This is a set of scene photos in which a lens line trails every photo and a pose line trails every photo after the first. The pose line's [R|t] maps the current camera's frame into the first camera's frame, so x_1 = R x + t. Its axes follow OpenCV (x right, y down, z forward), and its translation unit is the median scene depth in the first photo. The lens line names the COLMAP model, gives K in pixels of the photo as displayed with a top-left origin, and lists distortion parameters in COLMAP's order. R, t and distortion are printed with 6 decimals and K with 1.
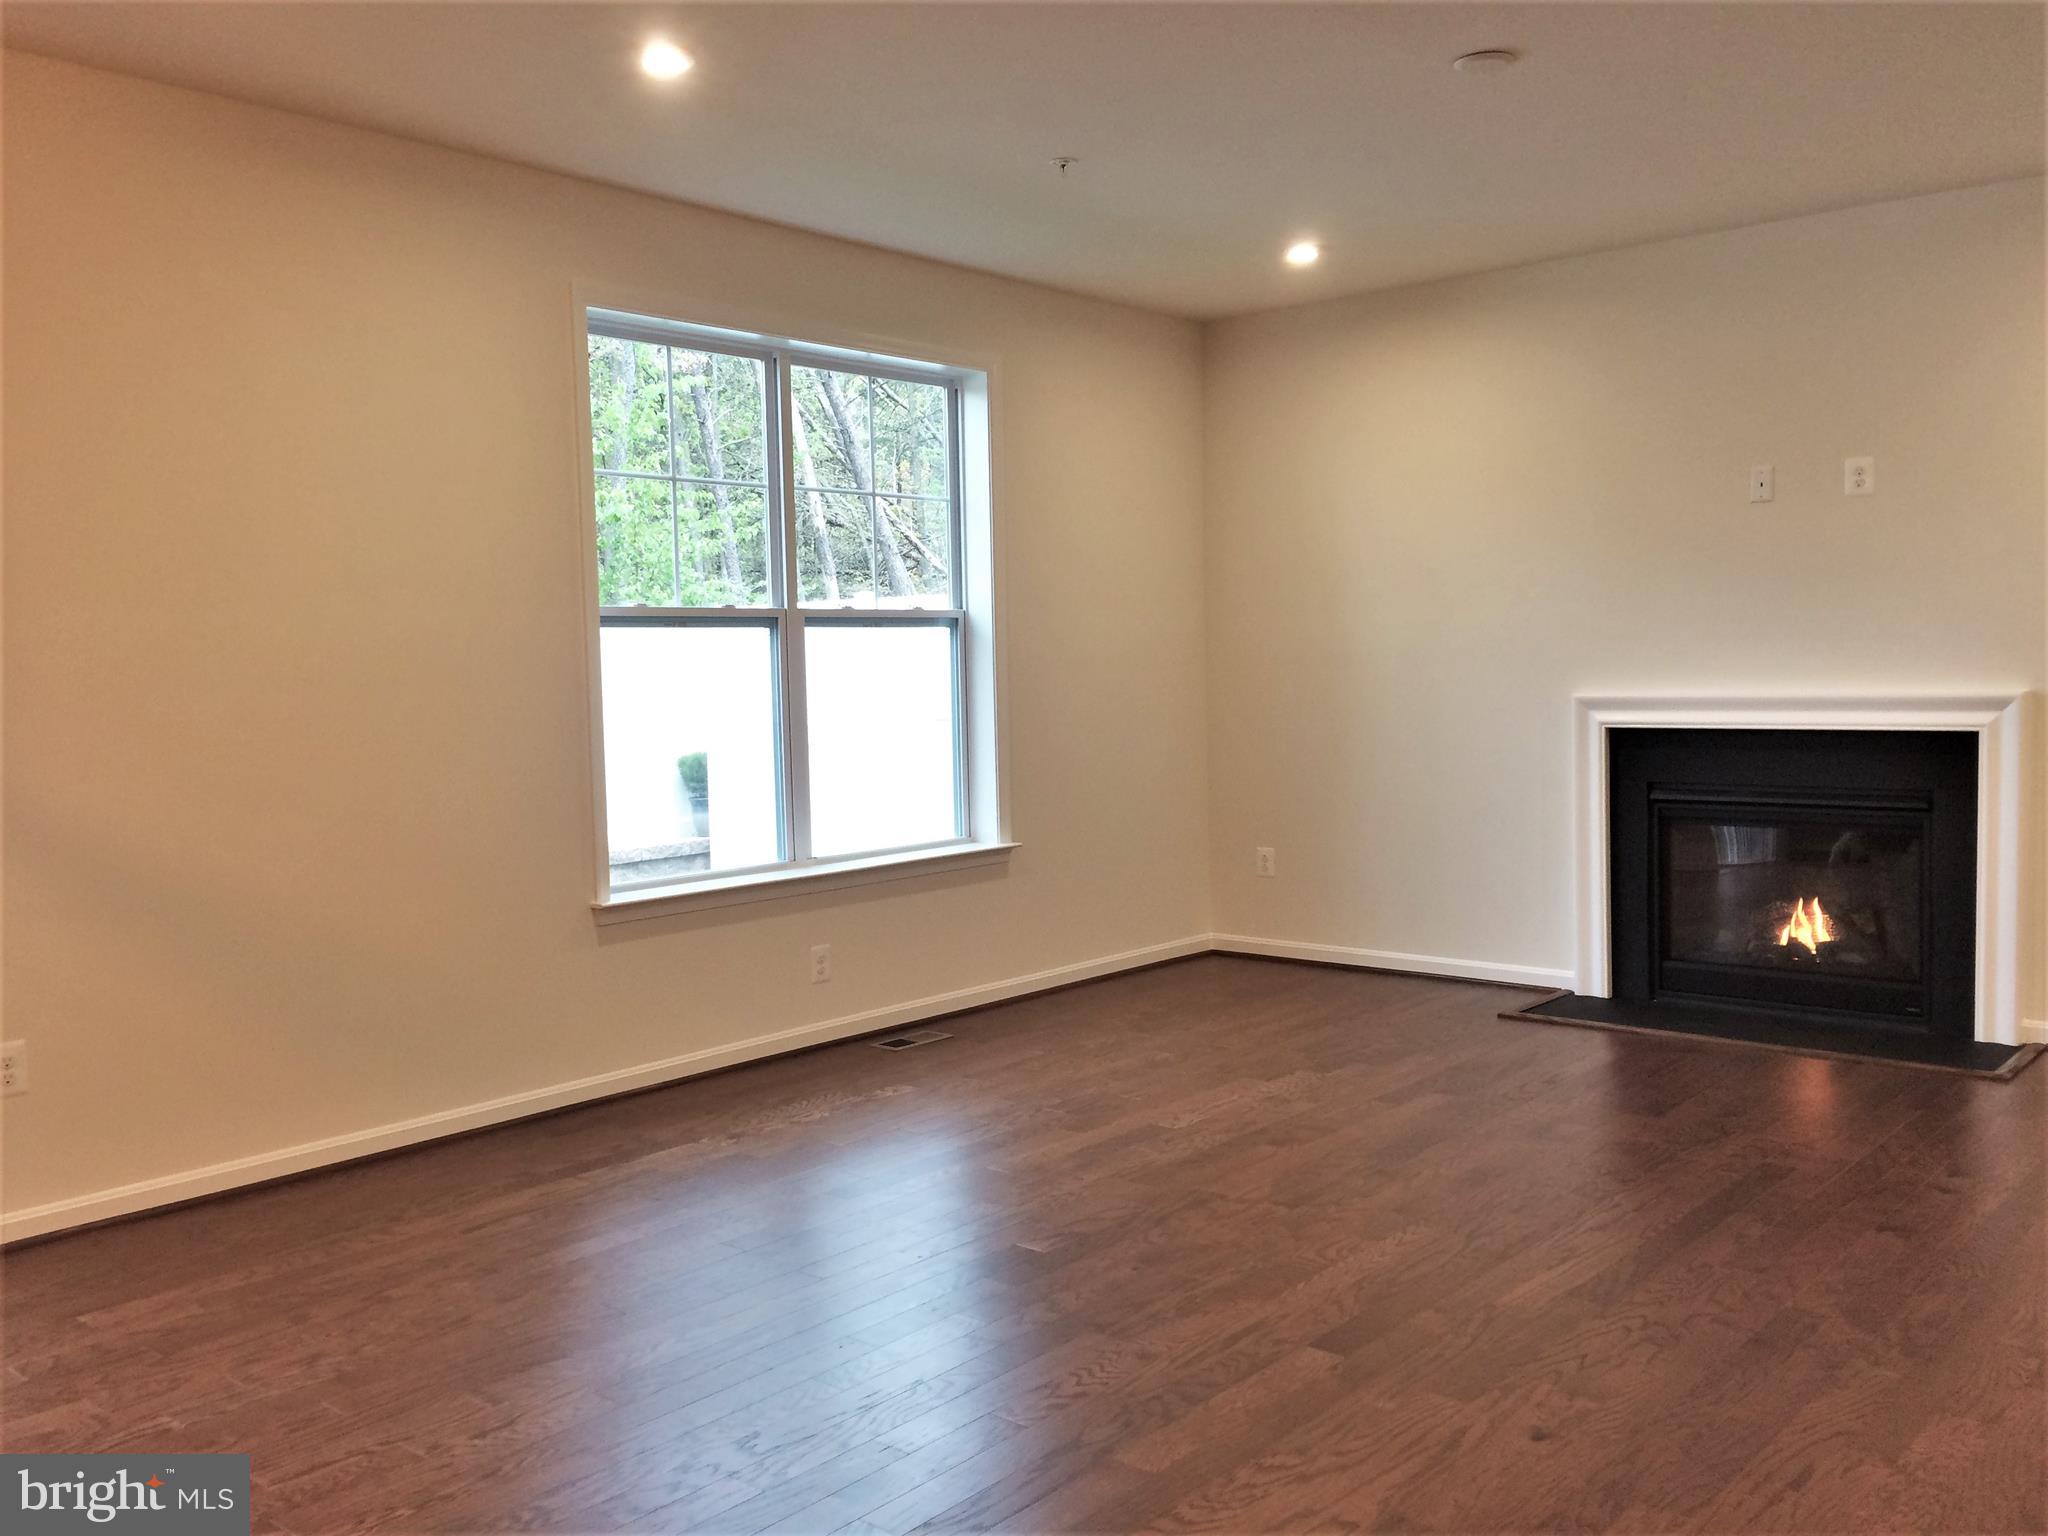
lens RADIAL K [[1731.6, 0, 1024.0], [0, 1731.6, 768.0], [0, 0, 1]] dist [0.057756, -0.084010]
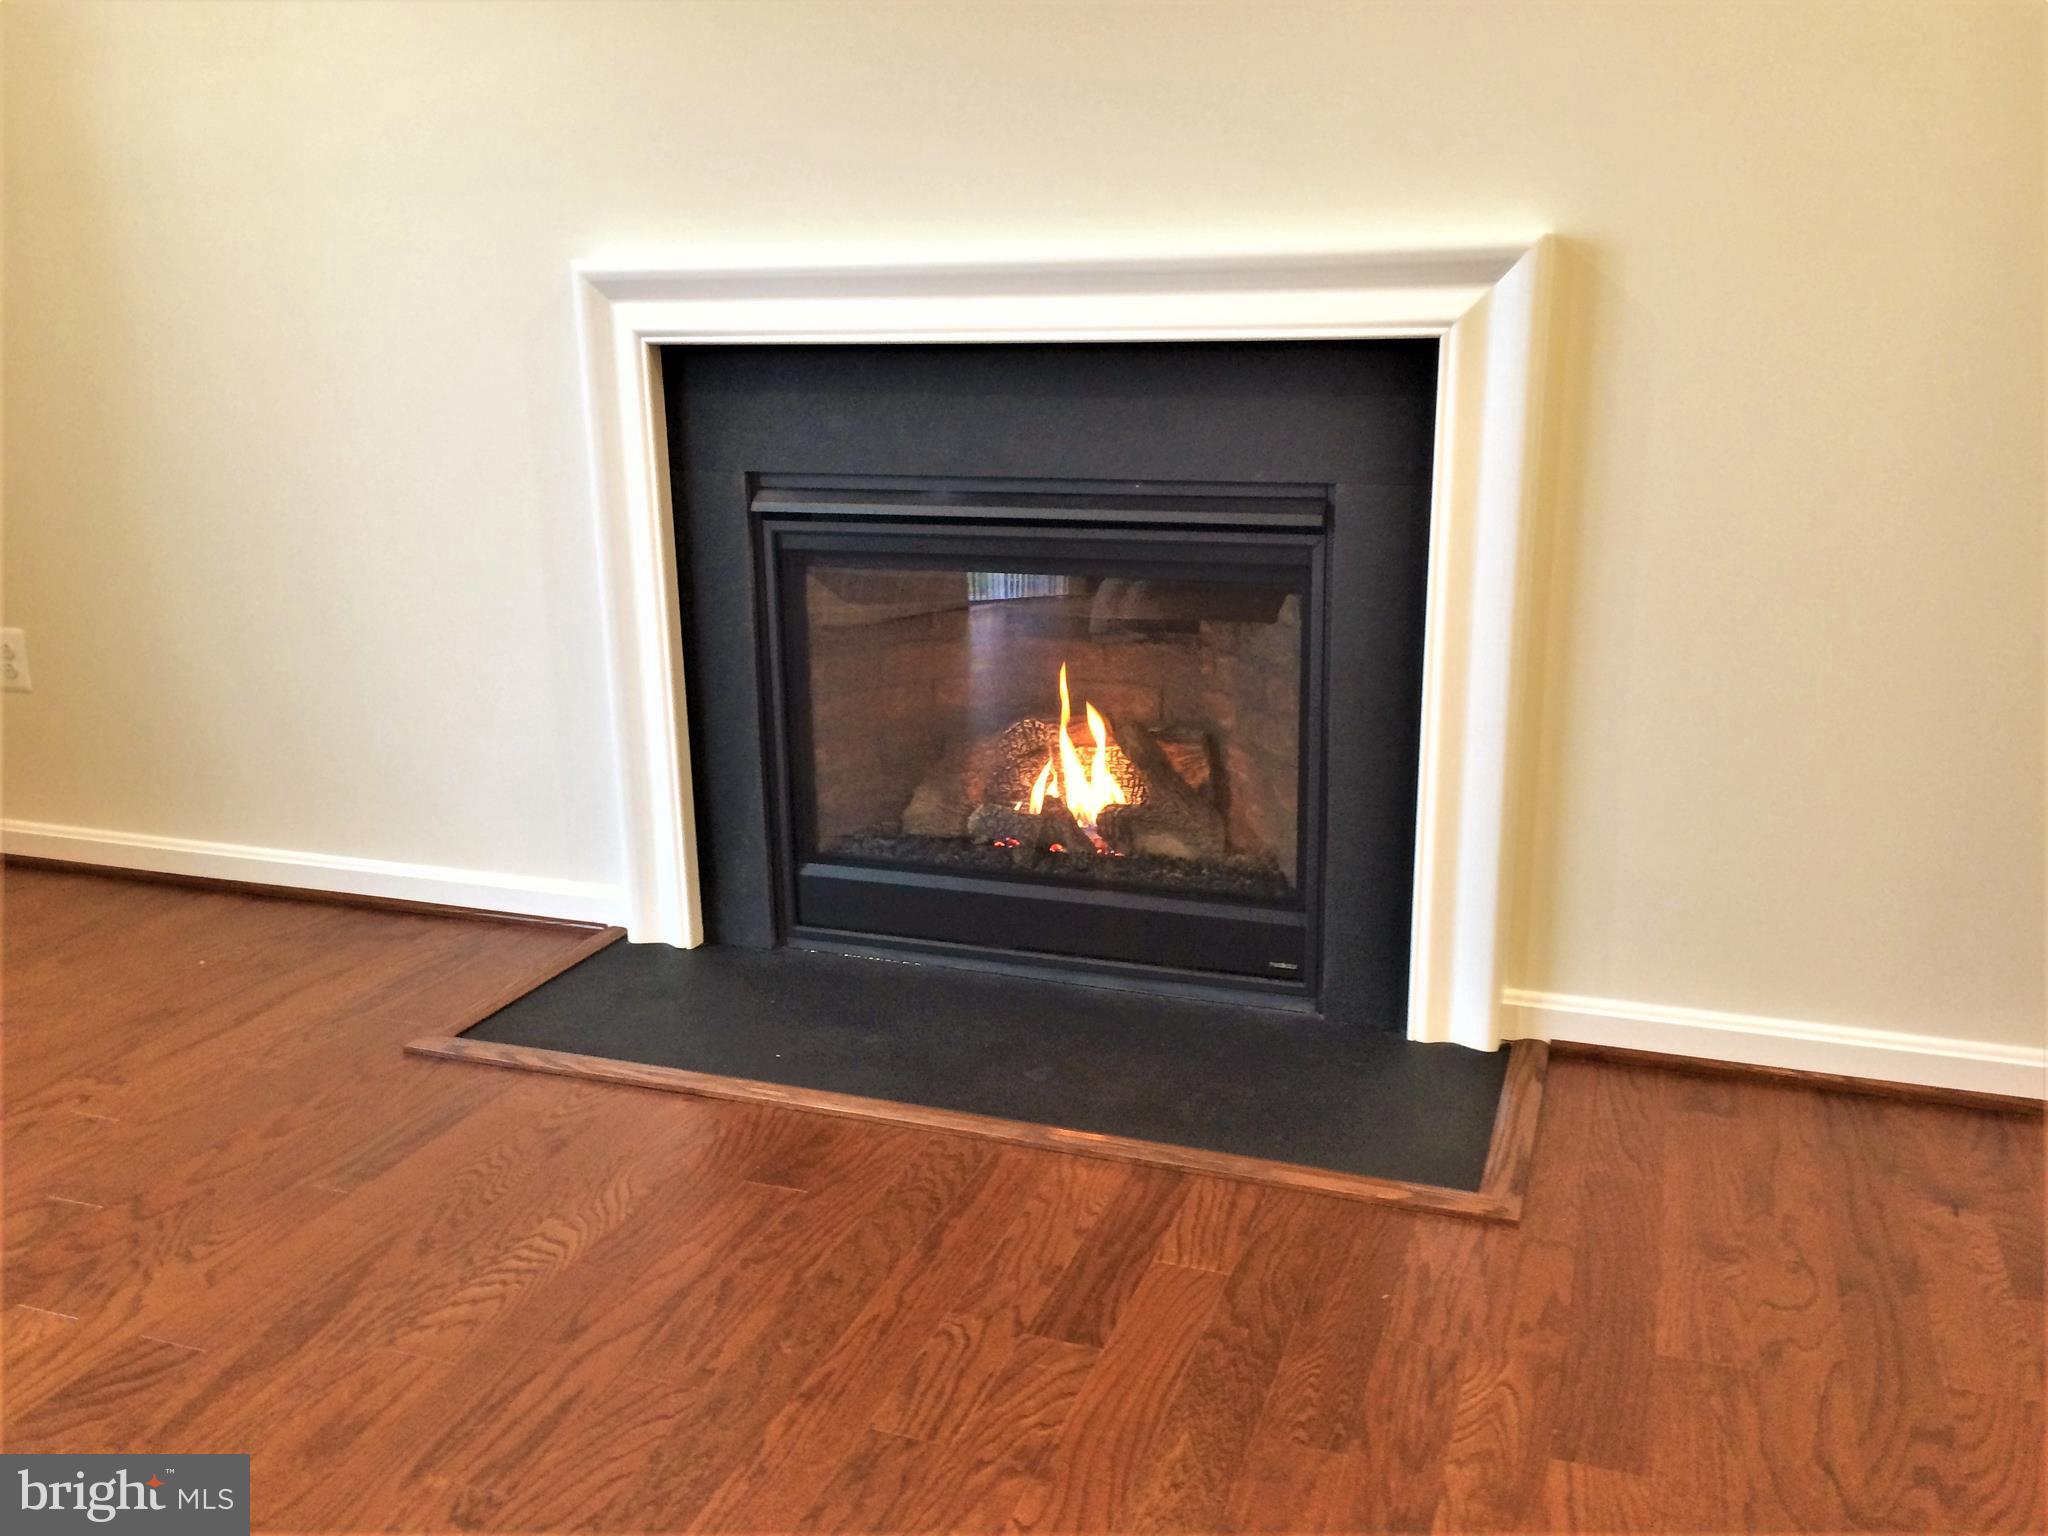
lens RADIAL K [[1731.6, 0, 1024.0], [0, 1731.6, 768.0], [0, 0, 1]] dist [0.057756, -0.084010]
pose [[0.935642, -0.076622, 0.344535, 0.271077], [0.014233, 0.983549, 0.180080, 0.003540], [-0.352665, -0.163586, 0.921340, 0.569486]]
